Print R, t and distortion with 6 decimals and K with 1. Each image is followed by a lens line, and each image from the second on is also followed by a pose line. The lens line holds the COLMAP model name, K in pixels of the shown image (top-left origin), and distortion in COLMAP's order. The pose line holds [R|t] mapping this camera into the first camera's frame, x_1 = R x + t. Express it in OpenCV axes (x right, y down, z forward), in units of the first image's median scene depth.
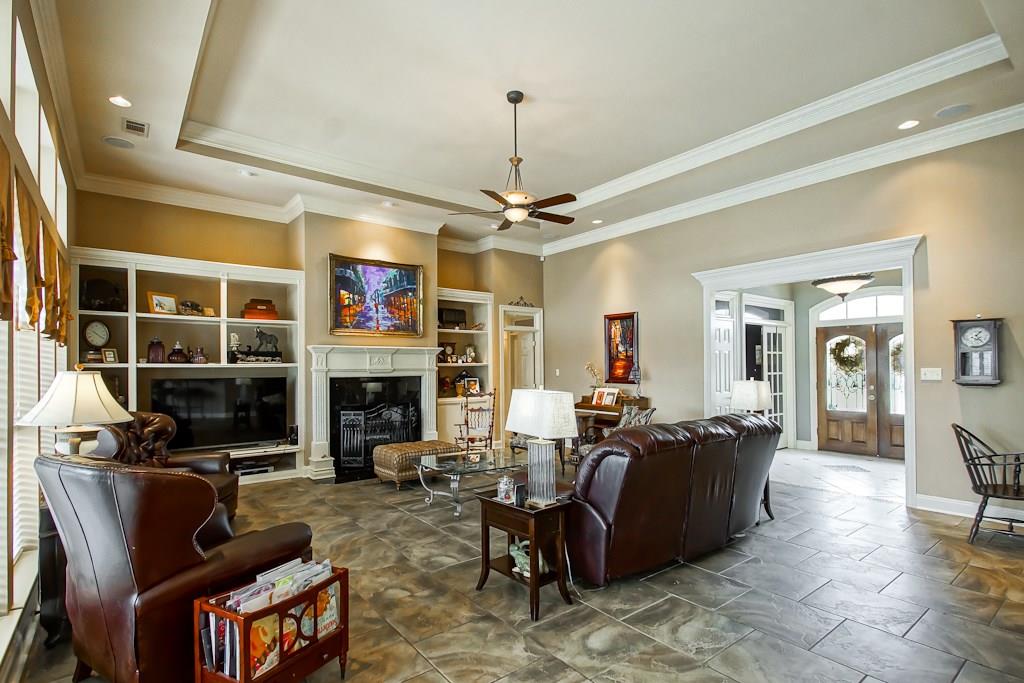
lens RADIAL K [[489.5, 0, 511.8], [0, 489.5, 366.7], [0, 0, 1]] dist [-0.001720, -0.000347]
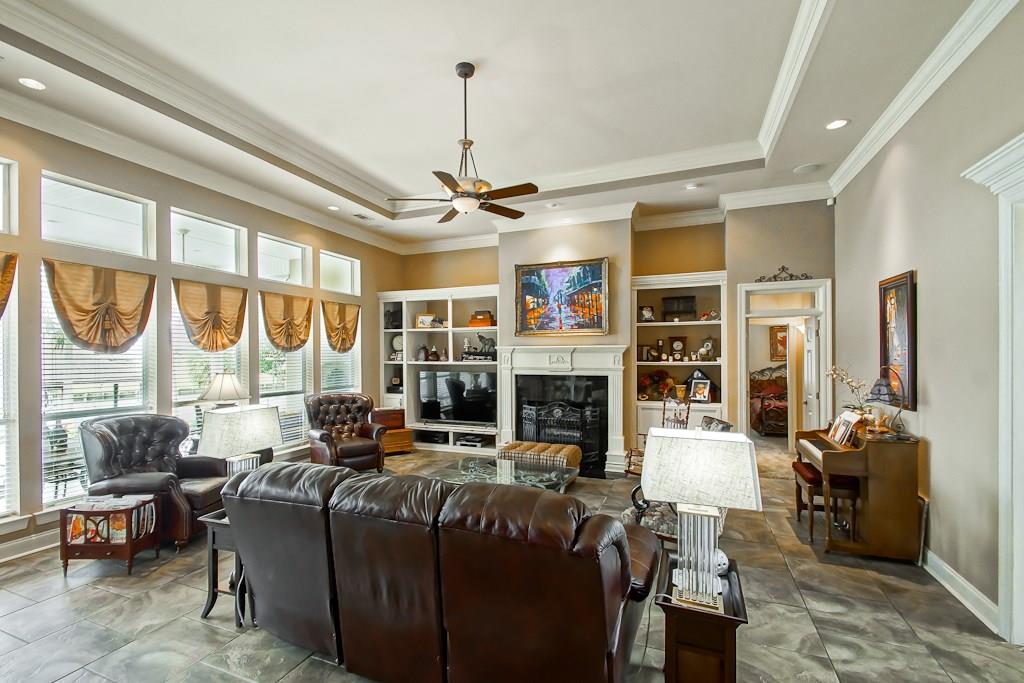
lens RADIAL K [[457.3, 0, 509.9], [0, 457.3, 356.9], [0, 0, 1]] dist [0.002474, -0.000006]
pose [[0.498144, 0.011966, -0.867011, 0.511610], [0.001431, 0.999892, 0.014622, -0.032447], [0.867093, -0.008524, 0.498074, 0.434579]]
